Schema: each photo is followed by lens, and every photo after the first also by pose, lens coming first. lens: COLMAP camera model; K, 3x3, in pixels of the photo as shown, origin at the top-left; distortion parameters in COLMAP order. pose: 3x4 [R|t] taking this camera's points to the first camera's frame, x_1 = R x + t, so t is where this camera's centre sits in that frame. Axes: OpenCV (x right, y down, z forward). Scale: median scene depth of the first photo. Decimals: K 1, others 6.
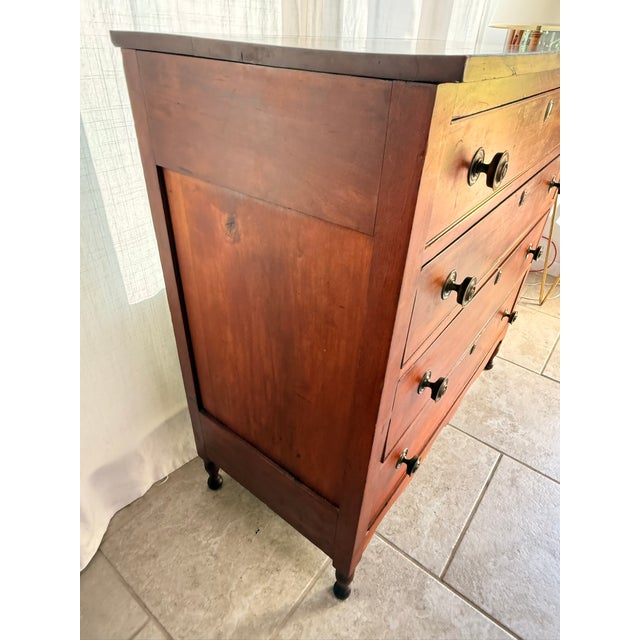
lens RADIAL K [[416.1, 0, 321.3], [0, 416.1, 310.8], [0, 0, 1]] dist [-0.002710, 0.000873]
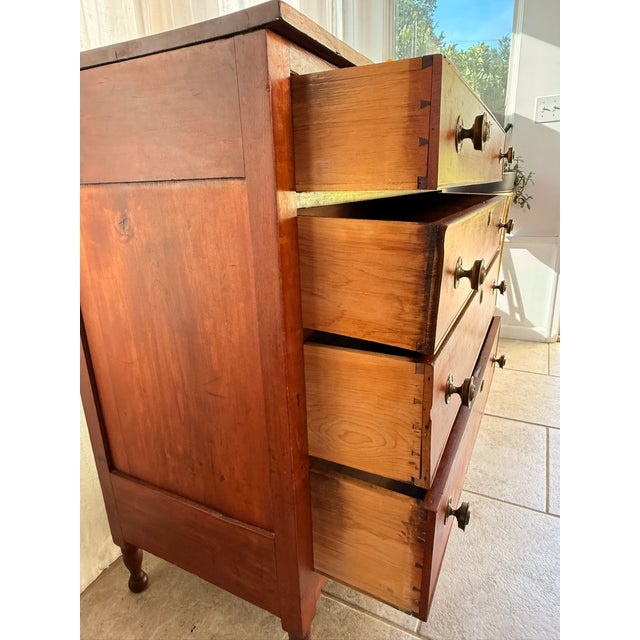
lens RADIAL K [[422.3, 0, 321.1], [0, 422.3, 309.6], [0, 0, 1]] dist [-0.001009, -0.000579]
pose [[0.980030, -0.127469, 0.152623, 0.052111], [0.166952, 0.944387, -0.283303, 0.252377], [-0.108022, 0.303126, 0.946808, 0.005276]]
